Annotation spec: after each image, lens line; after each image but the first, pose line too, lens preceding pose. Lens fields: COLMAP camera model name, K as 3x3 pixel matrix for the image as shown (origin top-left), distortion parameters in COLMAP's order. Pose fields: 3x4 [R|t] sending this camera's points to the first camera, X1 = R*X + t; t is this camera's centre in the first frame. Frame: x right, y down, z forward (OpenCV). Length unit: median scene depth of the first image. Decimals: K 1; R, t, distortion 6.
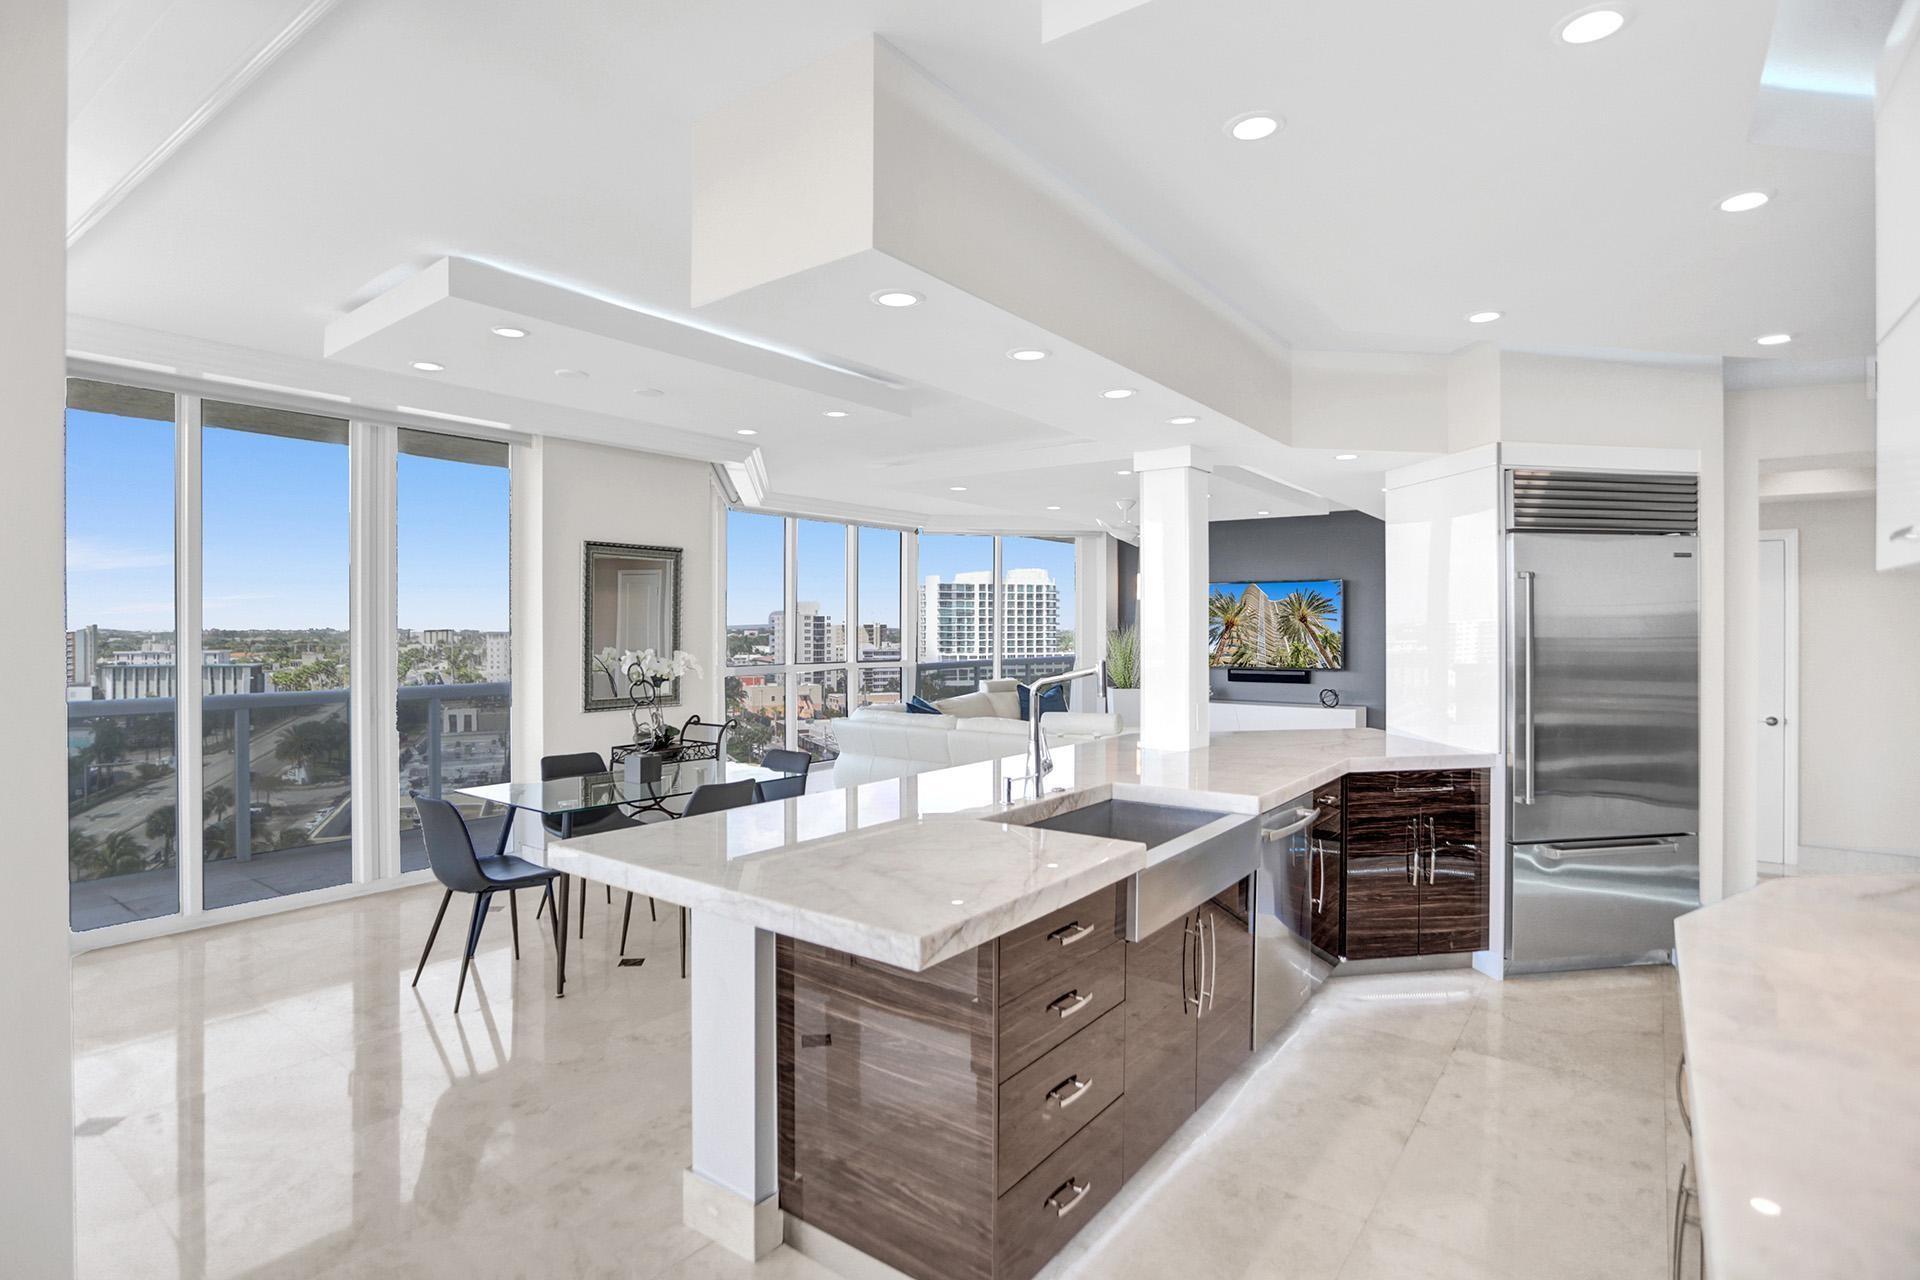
lens RADIAL K [[978.5, 0, 905.3], [0, 978.5, 635.0], [0, 0, 1]] dist [-0.002095, 0.000096]
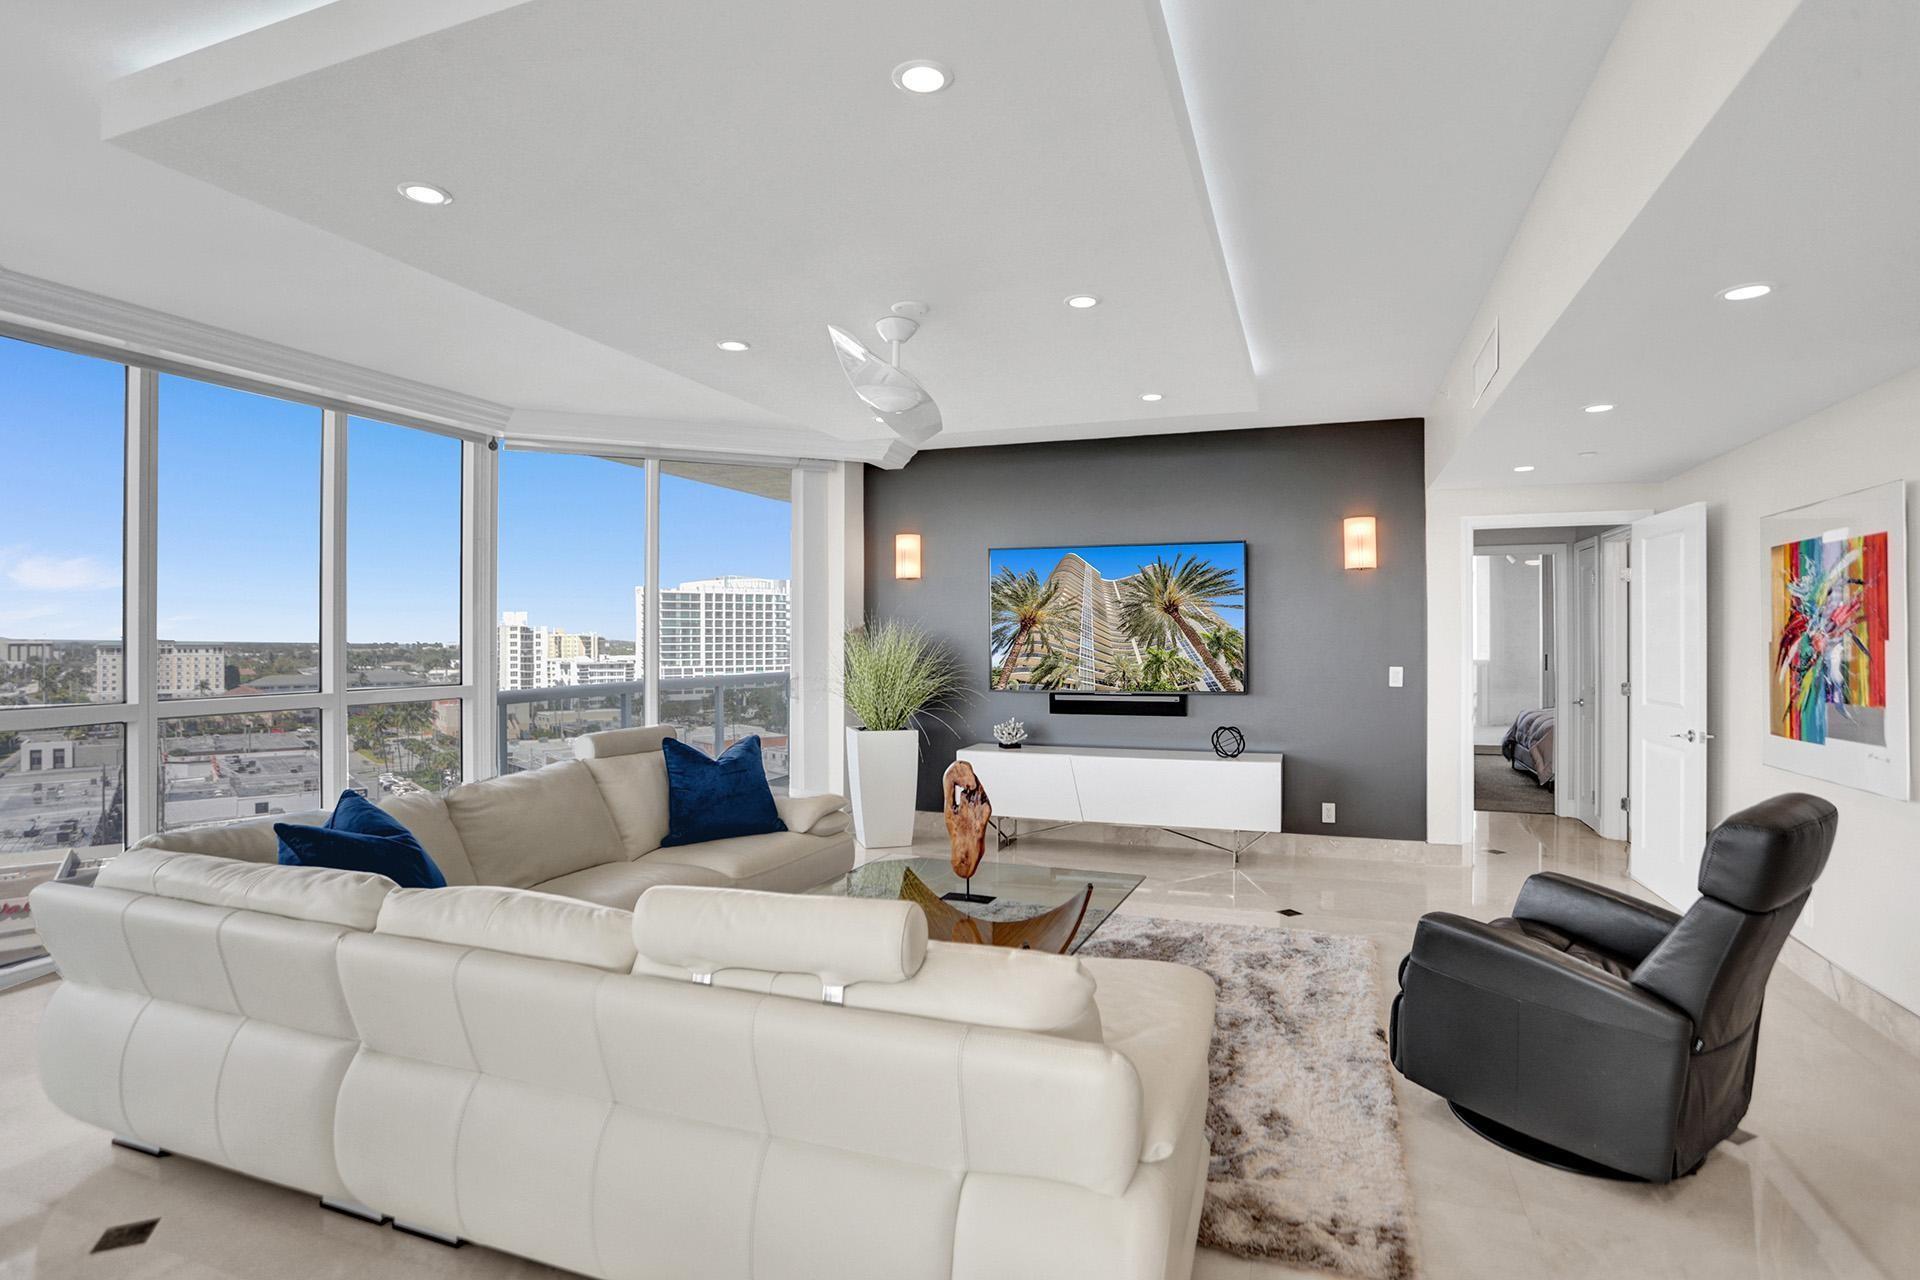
lens RADIAL K [[978.5, 0, 905.3], [0, 978.5, 635.0], [0, 0, 1]] dist [-0.002095, 0.000096]
pose [[0.962956, -0.000442, 0.269659, 0.075449], [0.003770, 0.999923, -0.011826, 0.005317], [-0.269633, 0.012405, 0.962883, 0.385346]]
